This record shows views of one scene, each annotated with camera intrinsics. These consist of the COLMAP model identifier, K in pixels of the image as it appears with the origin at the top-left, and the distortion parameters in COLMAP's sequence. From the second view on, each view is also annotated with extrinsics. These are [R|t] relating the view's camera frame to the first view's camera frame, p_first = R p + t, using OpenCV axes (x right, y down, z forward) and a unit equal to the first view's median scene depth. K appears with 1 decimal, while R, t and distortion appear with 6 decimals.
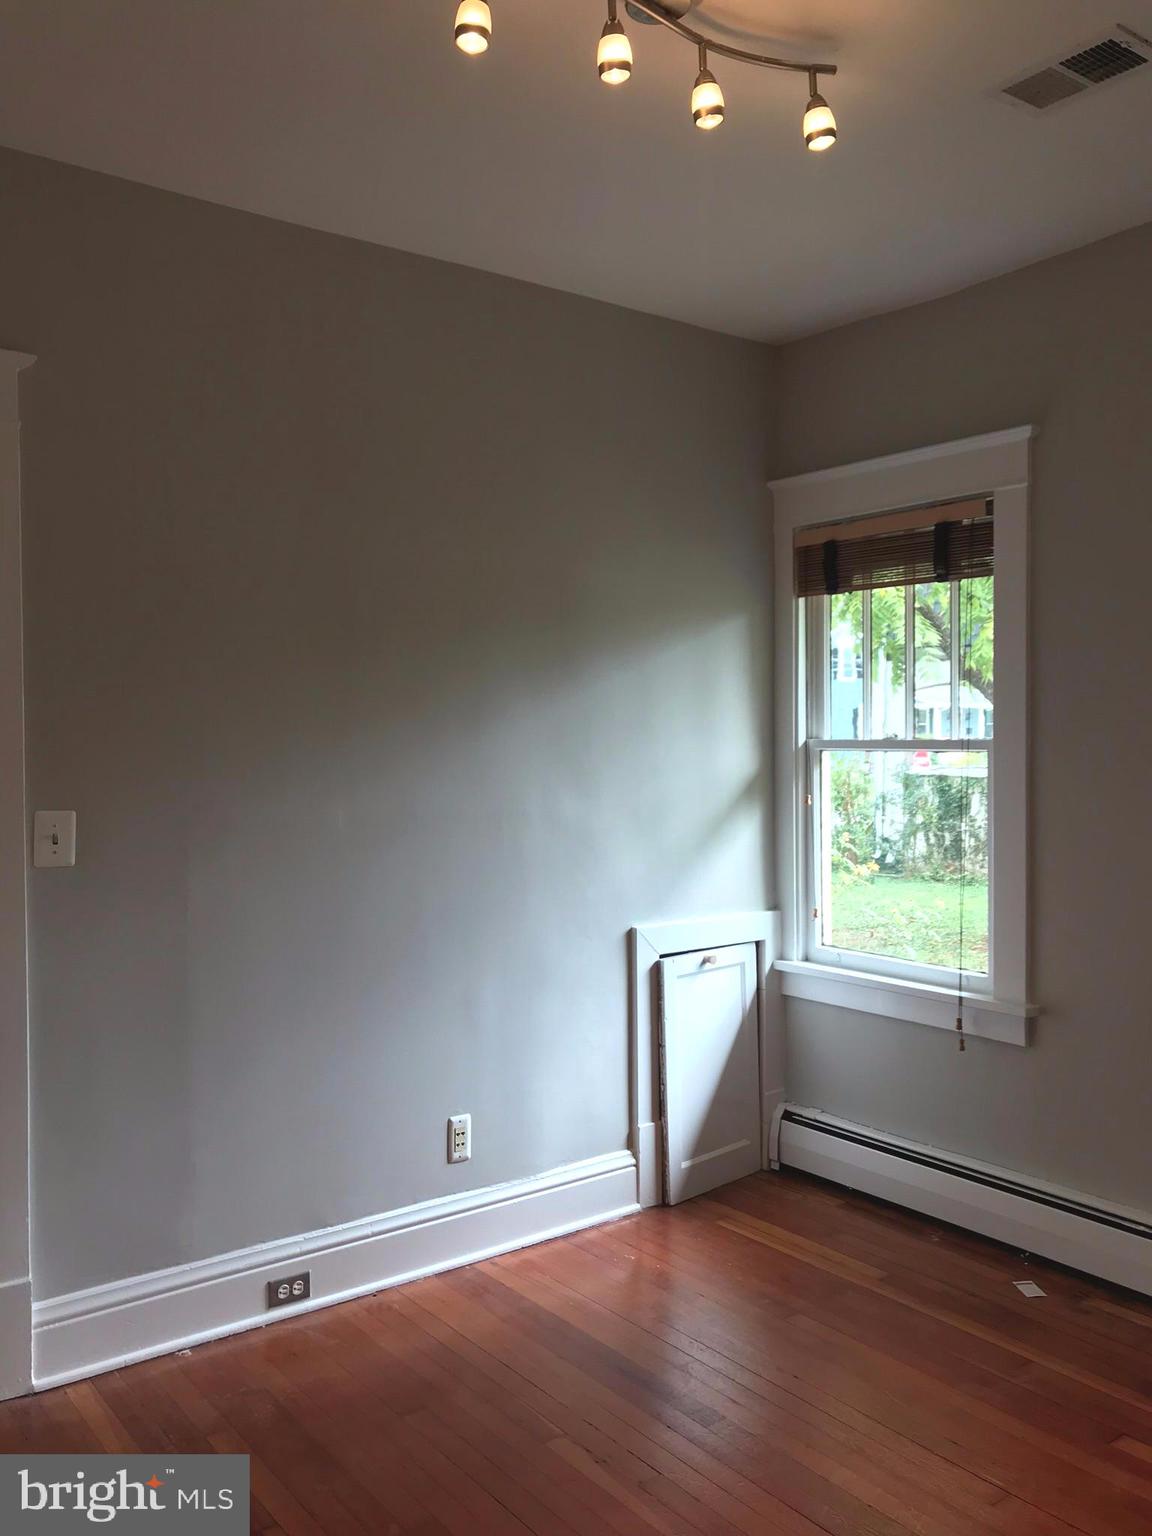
lens RADIAL K [[1304.4, 0, 576.0], [0, 1304.4, 768.0], [0, 0, 1]] dist [0.266114, -0.000237]
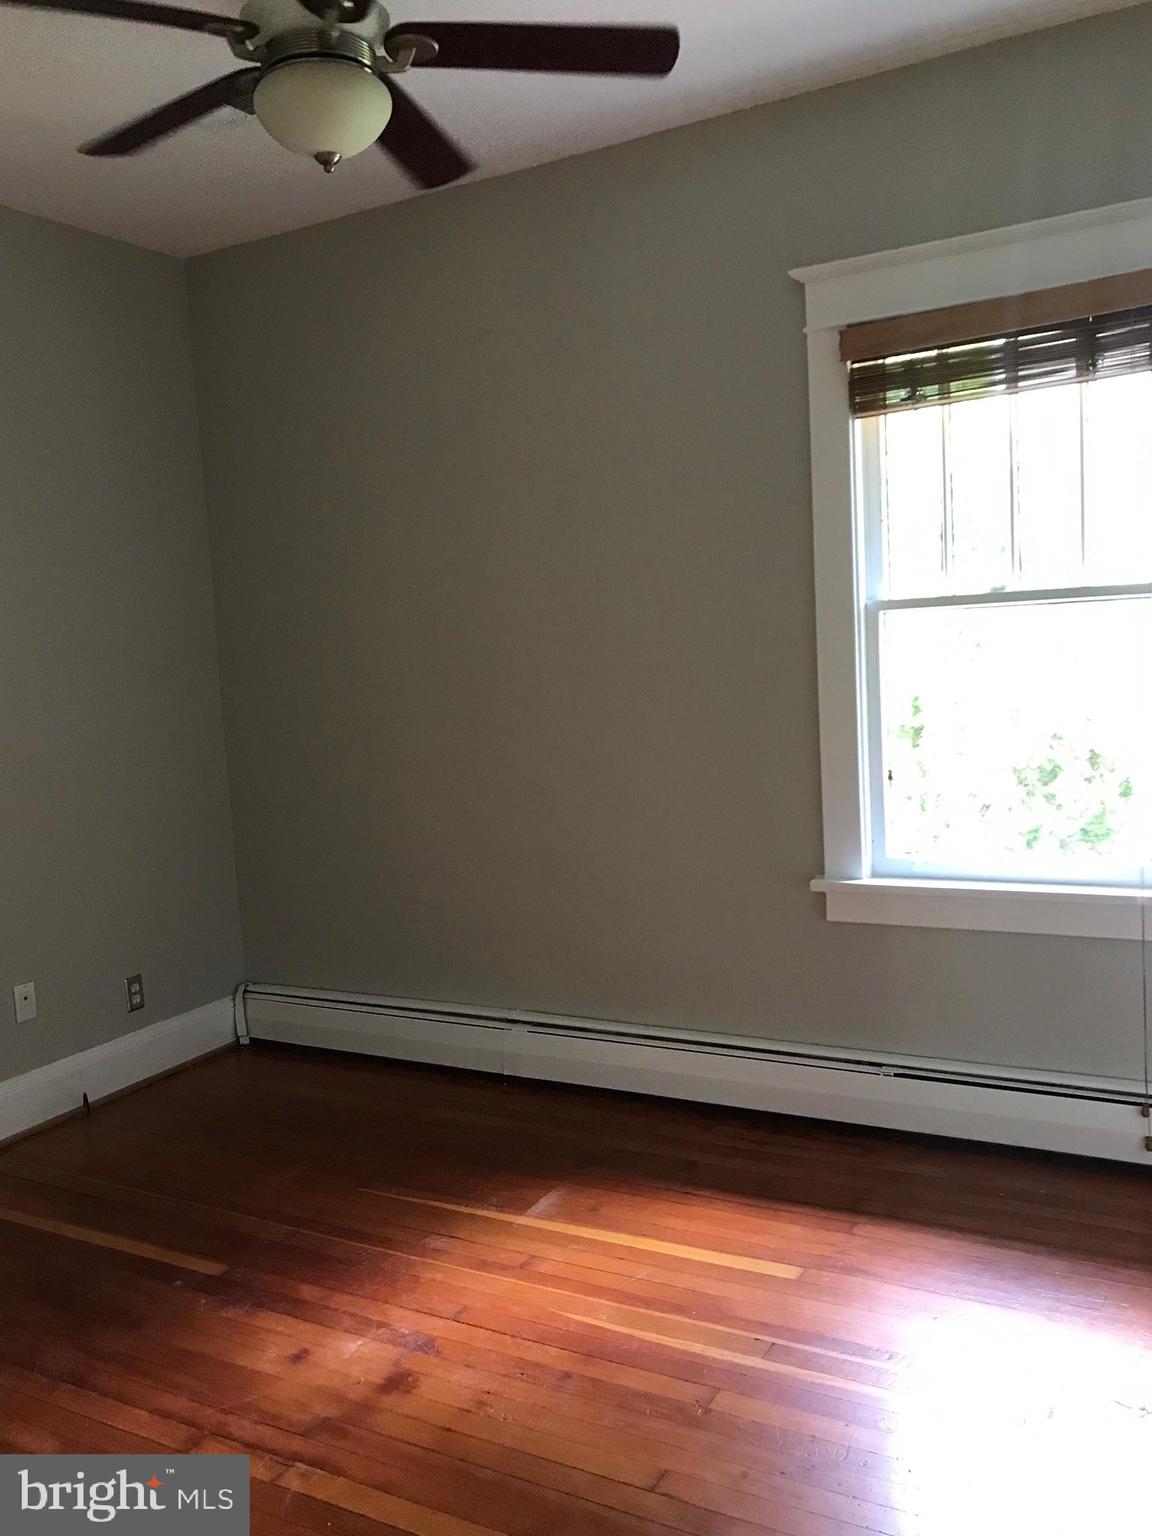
lens RADIAL K [[1286.4, 0, 568.8], [0, 1286.4, 767.9], [0, 0, 1]] dist [0.005011, -0.001500]
pose [[0.916408, -0.108804, 0.385173, -0.296047], [0.077561, 0.992375, 0.095794, -0.010511], [-0.392659, -0.057912, 0.917859, 0.357830]]
